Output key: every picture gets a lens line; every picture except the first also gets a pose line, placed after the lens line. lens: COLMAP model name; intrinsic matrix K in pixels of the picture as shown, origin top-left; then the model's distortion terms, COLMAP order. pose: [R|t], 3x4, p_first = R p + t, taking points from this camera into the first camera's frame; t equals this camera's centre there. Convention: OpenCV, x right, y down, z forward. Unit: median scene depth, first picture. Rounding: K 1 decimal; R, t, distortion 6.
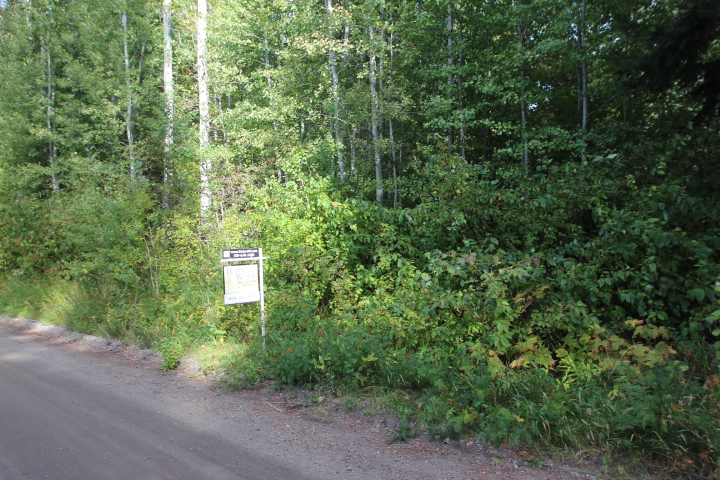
lens RADIAL K [[477.6, 0, 370.1], [0, 477.6, 240.3], [0, 0, 1]] dist [-0.037450, 0.004898]
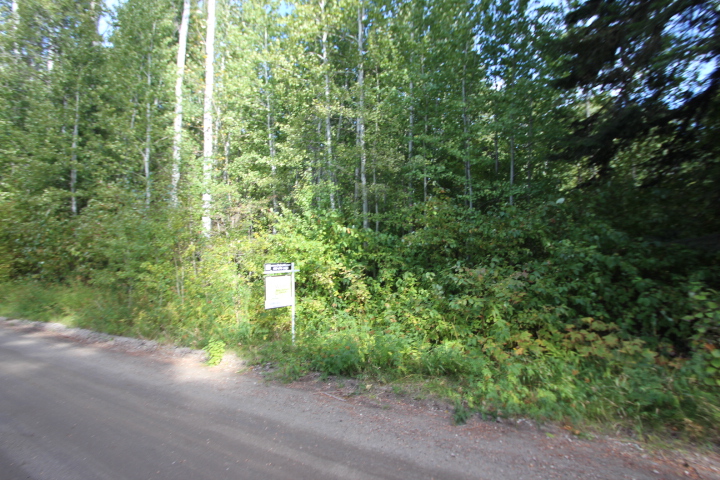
lens RADIAL K [[330.4, 0, 372.0], [0, 330.4, 241.0], [0, 0, 1]] dist [0.007732, -0.012725]
pose [[0.982315, 0.026429, 0.185361, -0.186691], [-0.016467, 0.998346, -0.055080, 0.003962], [-0.186510, 0.051054, 0.981126, 0.101051]]
